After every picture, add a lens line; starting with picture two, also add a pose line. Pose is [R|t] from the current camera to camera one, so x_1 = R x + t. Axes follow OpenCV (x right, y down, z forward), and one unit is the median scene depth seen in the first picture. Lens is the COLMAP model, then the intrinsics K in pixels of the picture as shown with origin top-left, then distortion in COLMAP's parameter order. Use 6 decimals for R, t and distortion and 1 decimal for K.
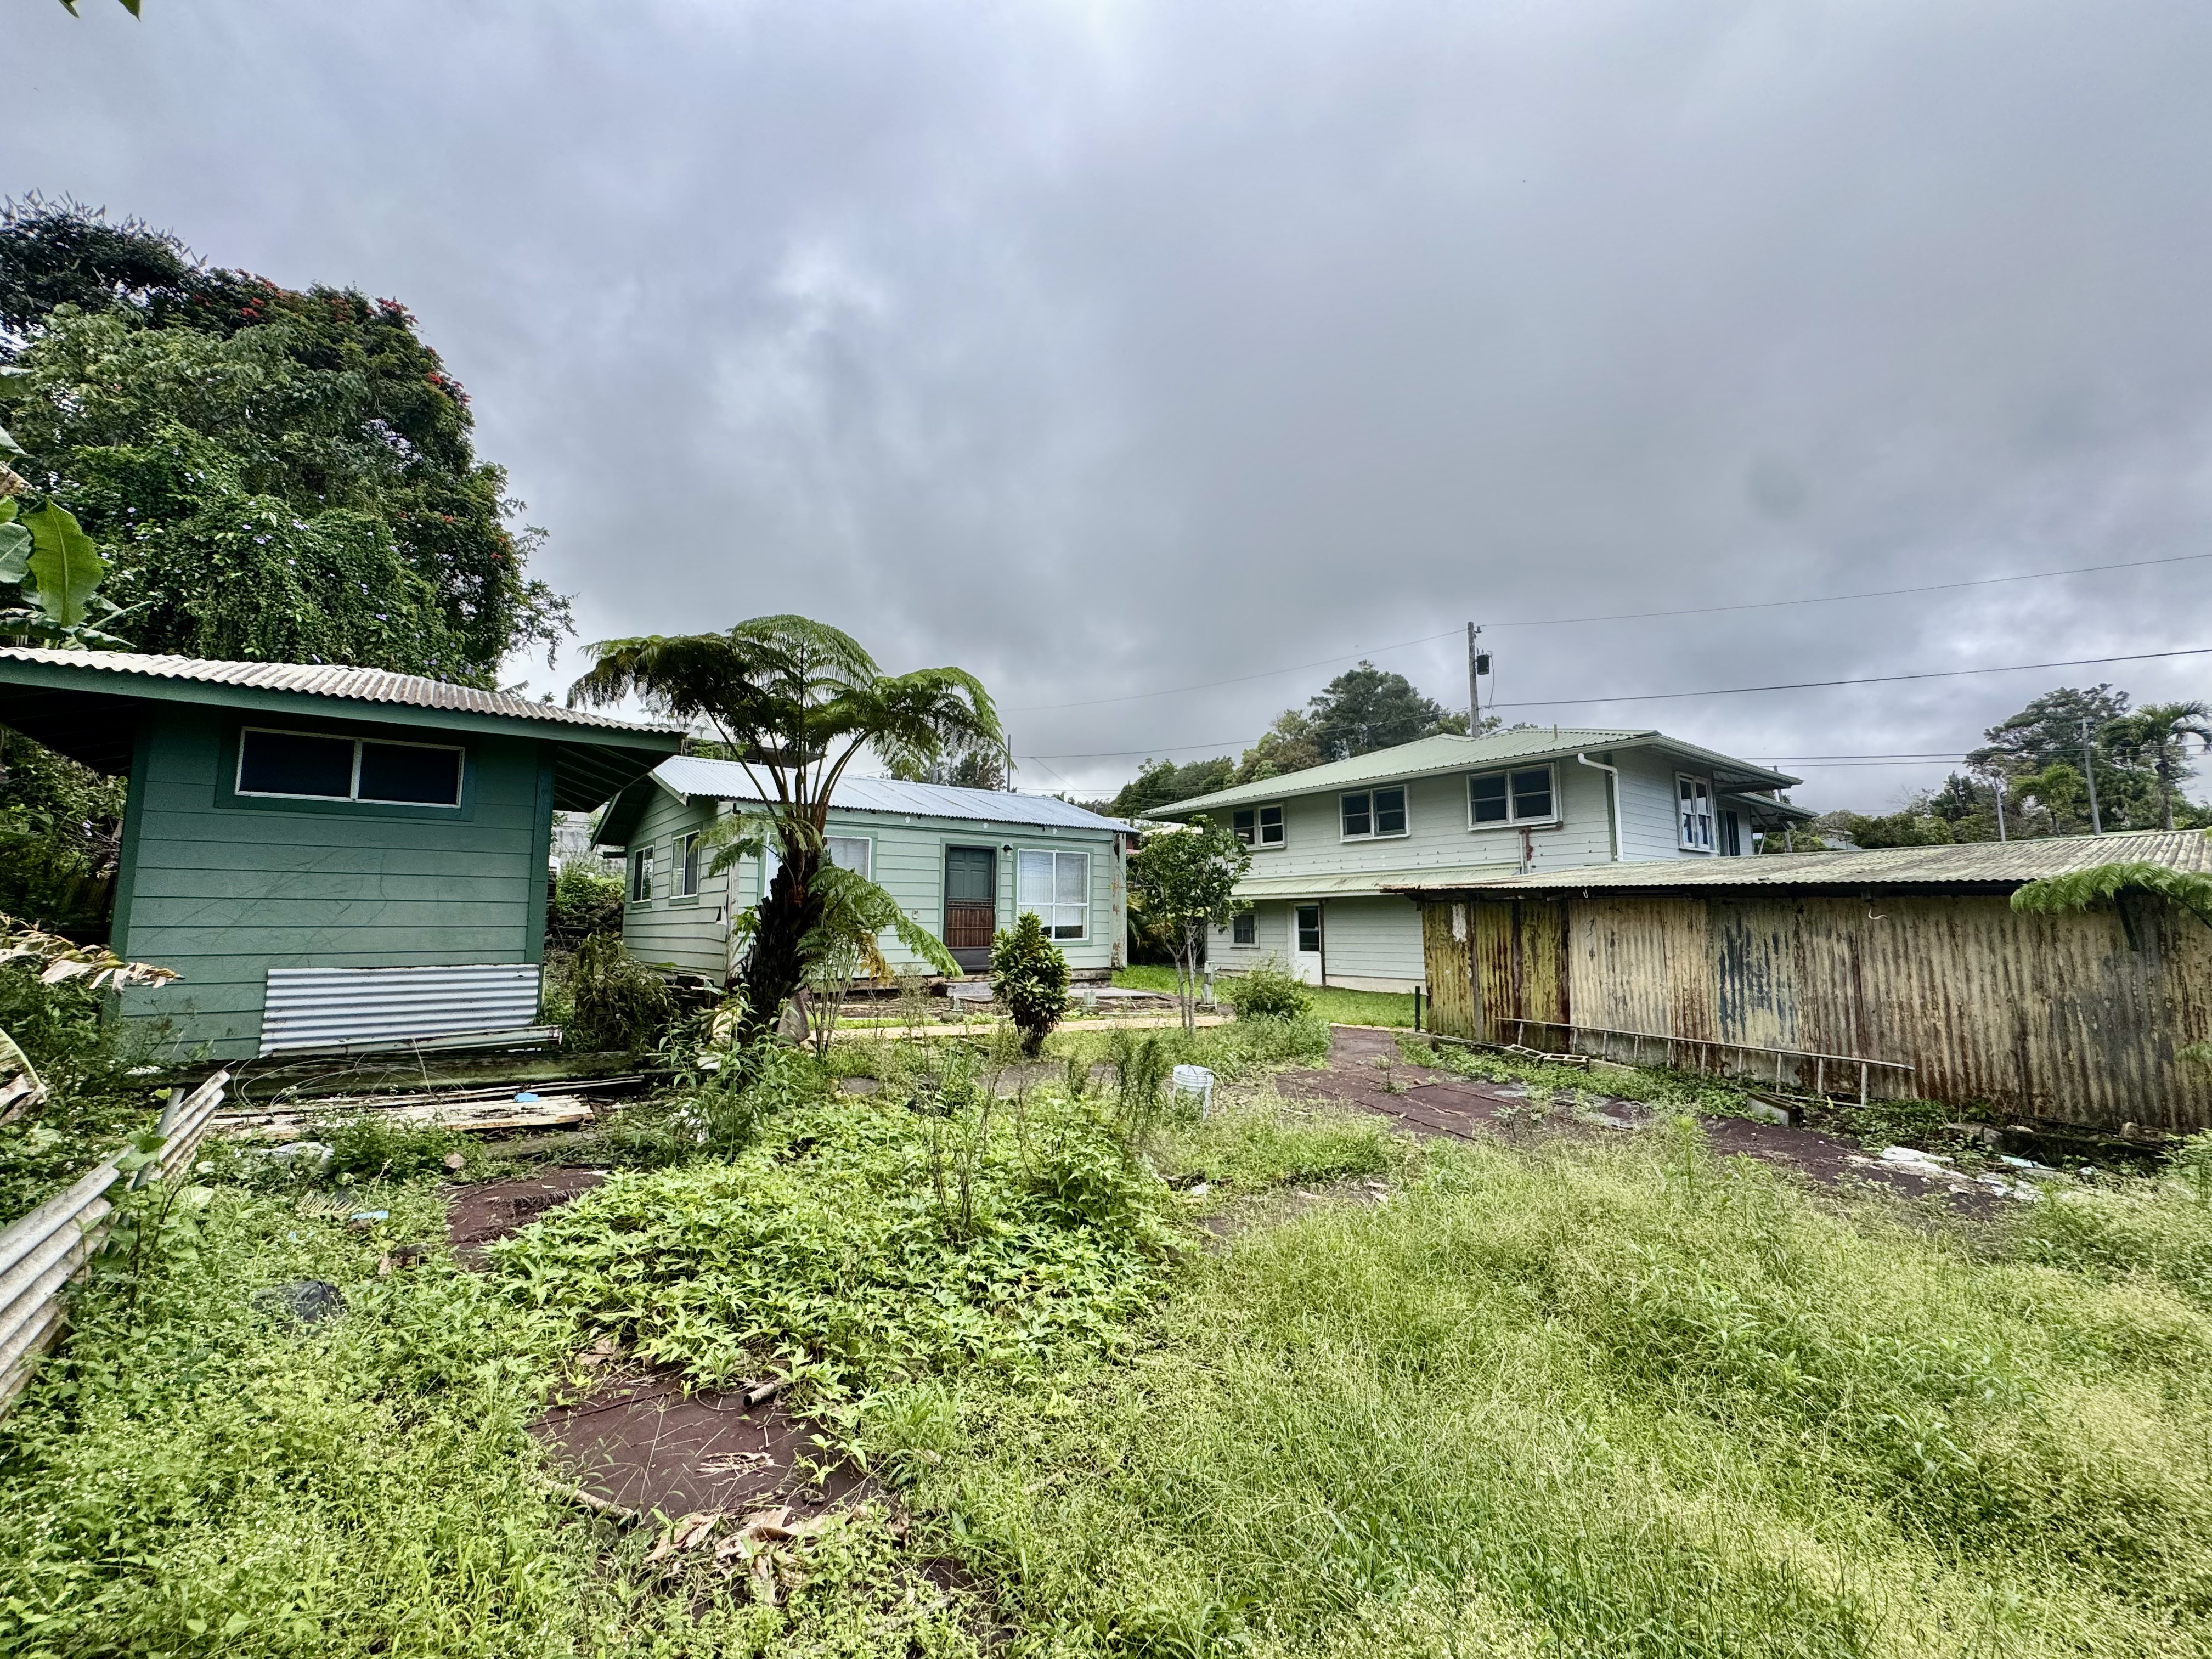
lens RADIAL K [[884.6, 0, 1106.0], [0, 884.6, 829.5], [0, 0, 1]] dist [-0.000281, -0.000113]
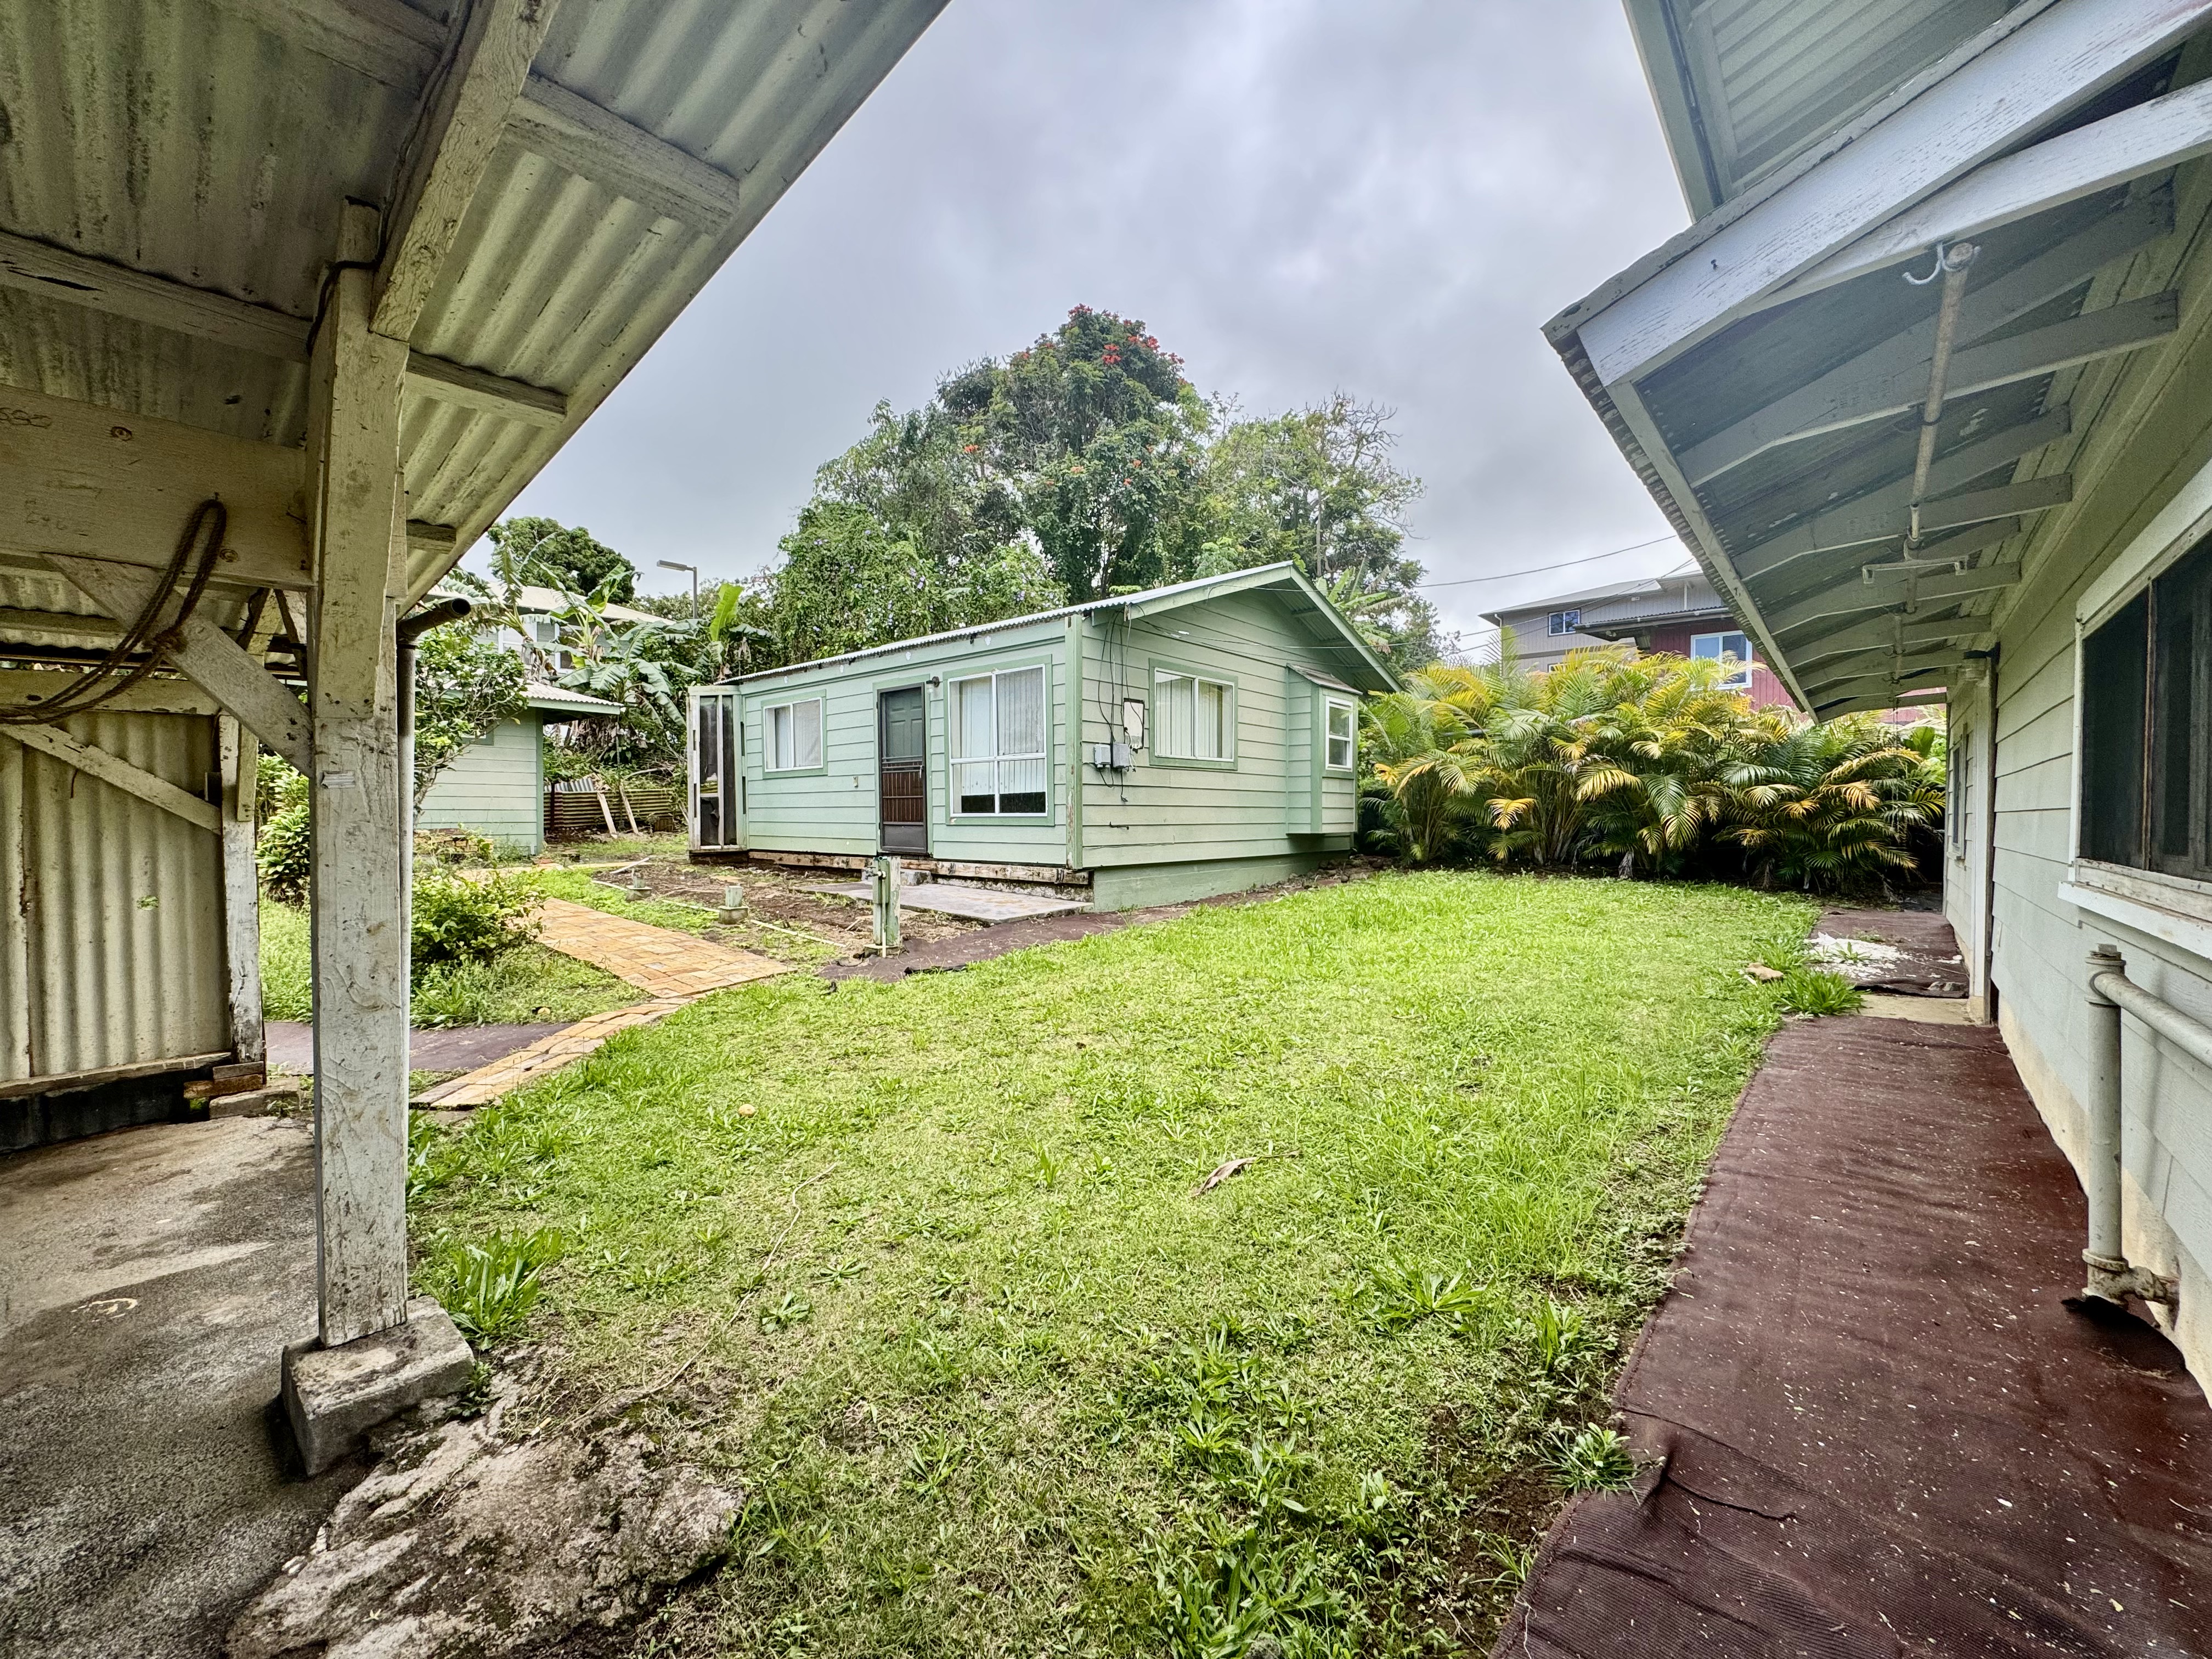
lens RADIAL K [[884.6, 0, 1106.0], [0, 884.6, 829.5], [0, 0, 1]] dist [-0.000281, -0.000113]
pose [[0.198181, 0.016643, -0.980024, 0.569005], [0.101979, 0.994079, 0.037504, 0.118937], [0.974846, -0.107374, 0.195311, 0.945163]]
